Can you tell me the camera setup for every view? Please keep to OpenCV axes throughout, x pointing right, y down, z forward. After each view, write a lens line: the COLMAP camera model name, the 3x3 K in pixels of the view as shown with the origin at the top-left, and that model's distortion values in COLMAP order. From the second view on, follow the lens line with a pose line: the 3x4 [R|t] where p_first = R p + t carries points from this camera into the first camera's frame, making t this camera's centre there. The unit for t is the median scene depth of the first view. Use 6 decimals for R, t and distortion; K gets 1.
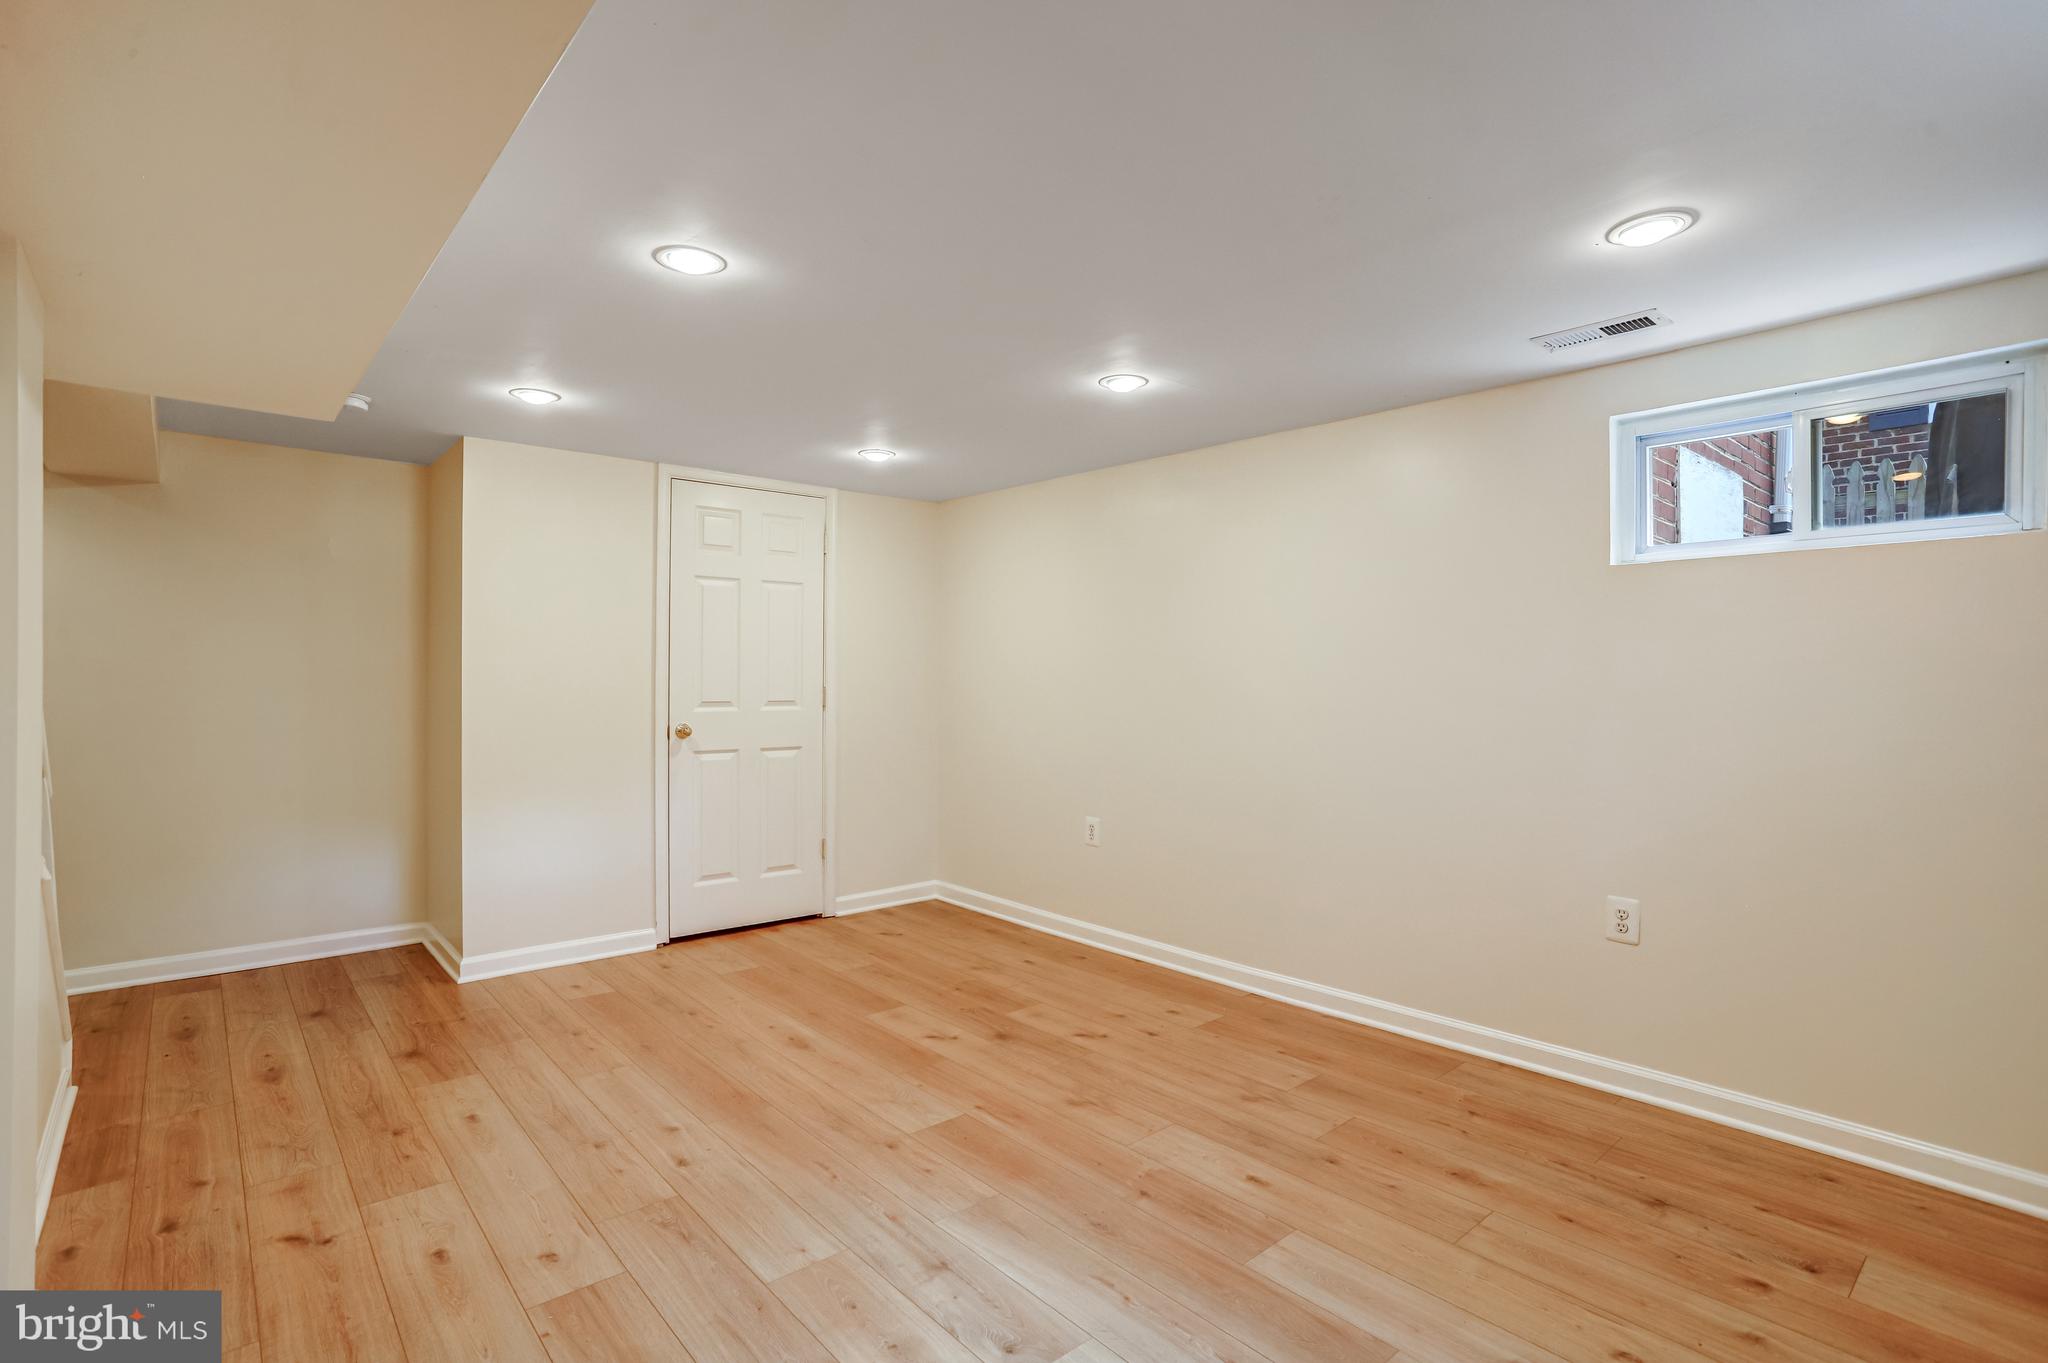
lens RADIAL K [[1042.3, 0, 1037.3], [0, 1042.3, 683.7], [0, 0, 1]] dist [-0.031015, 0.033516]
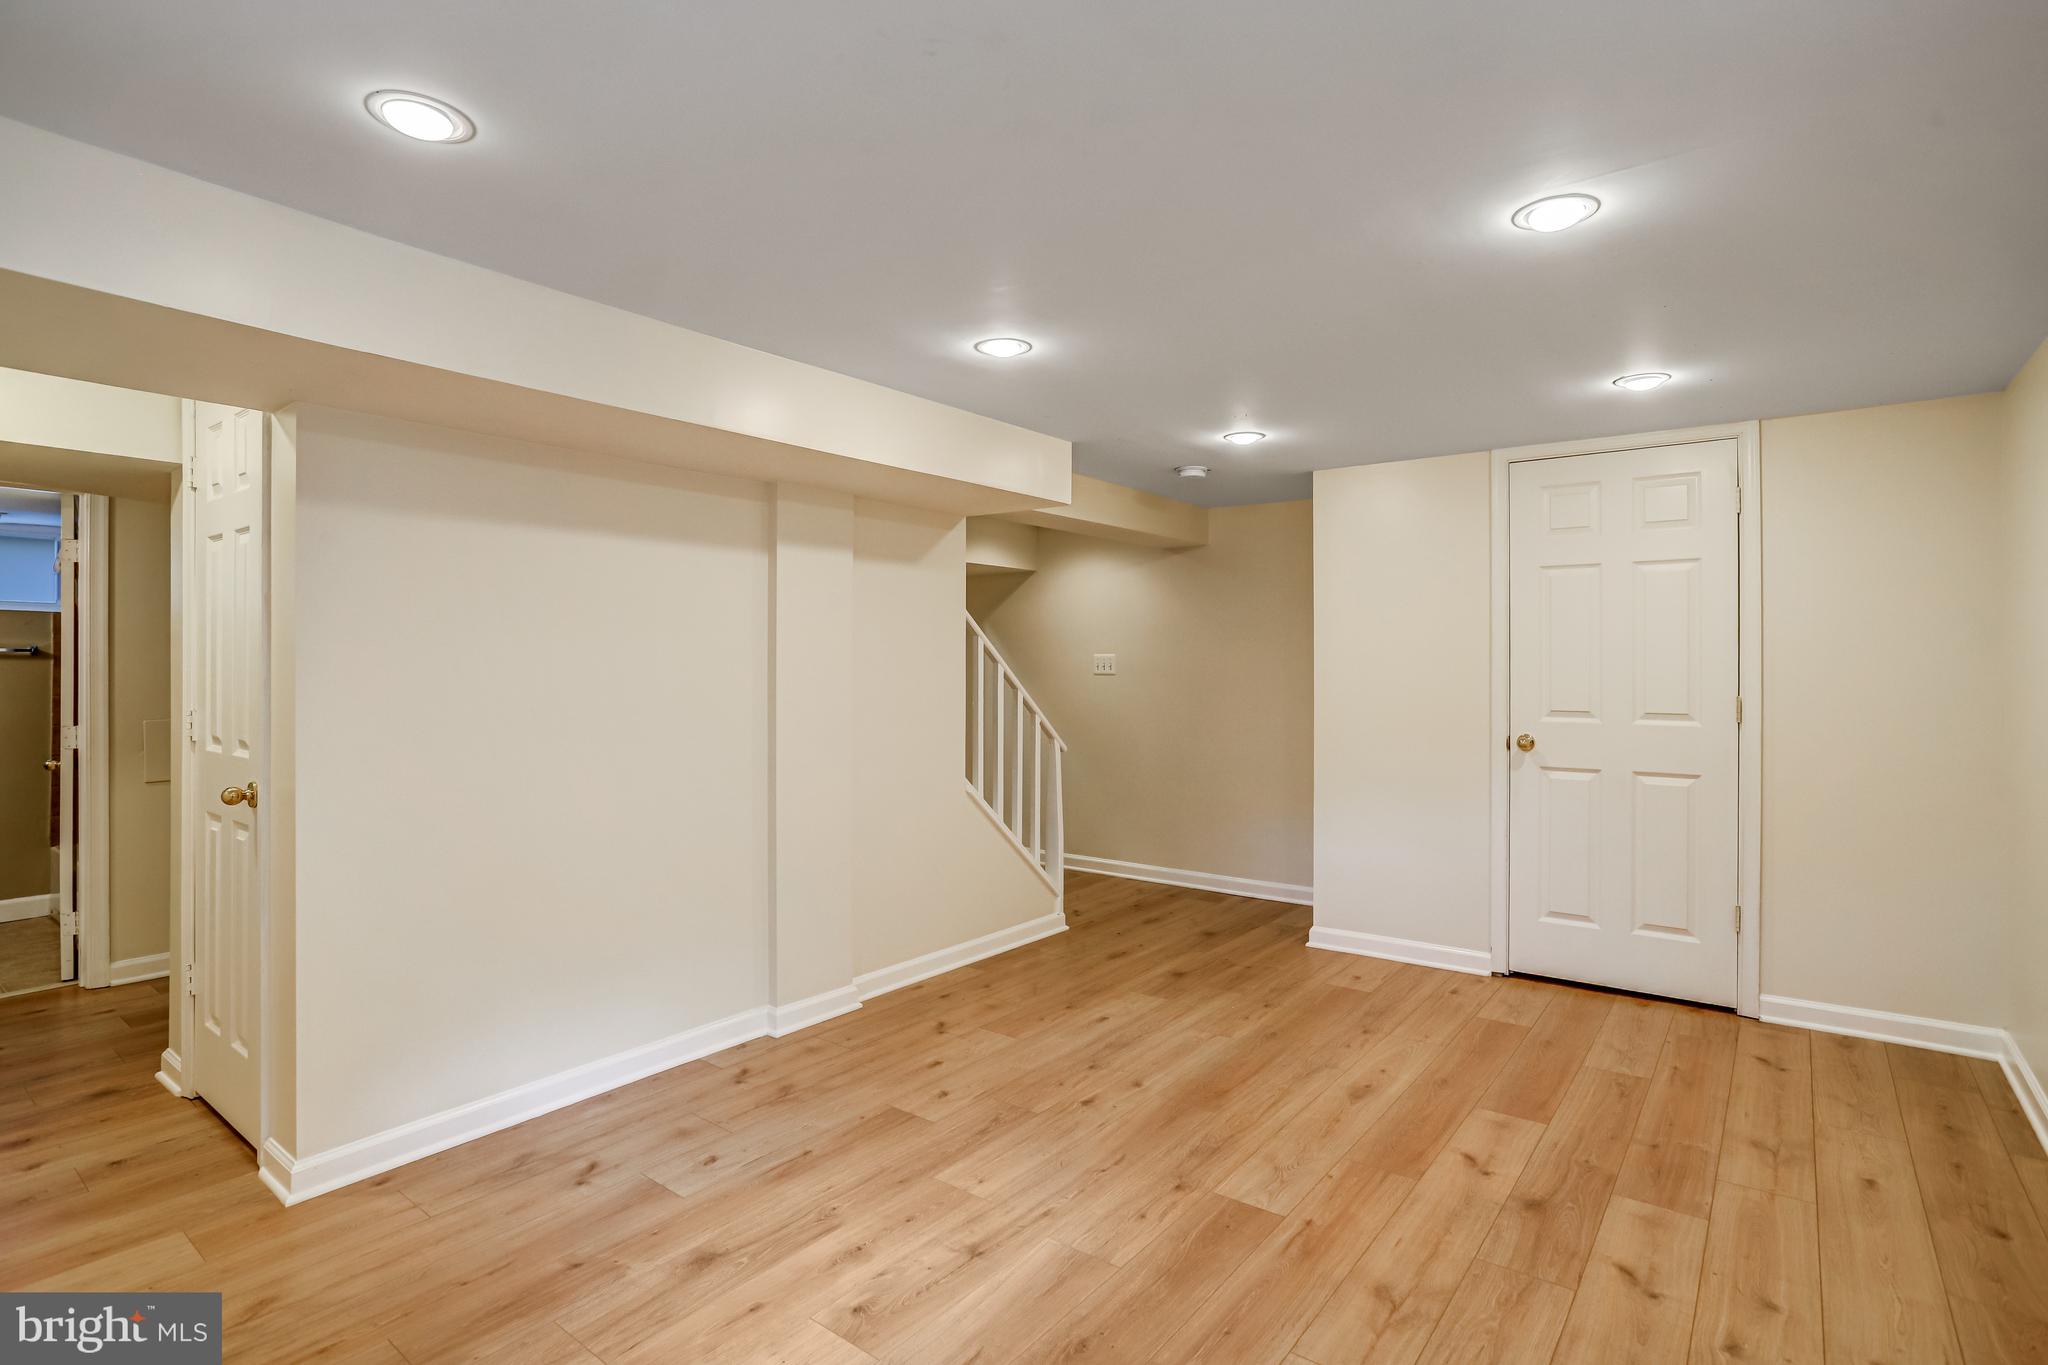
lens RADIAL K [[1042.3, 0, 1037.3], [0, 1042.3, 684.7], [0, 0, 1]] dist [-0.031015, 0.033516]
pose [[0.140672, 0.001631, -0.990055, 0.603384], [0.003043, 0.999993, 0.002080, -0.009190], [0.990052, -0.003305, 0.140667, 0.580246]]
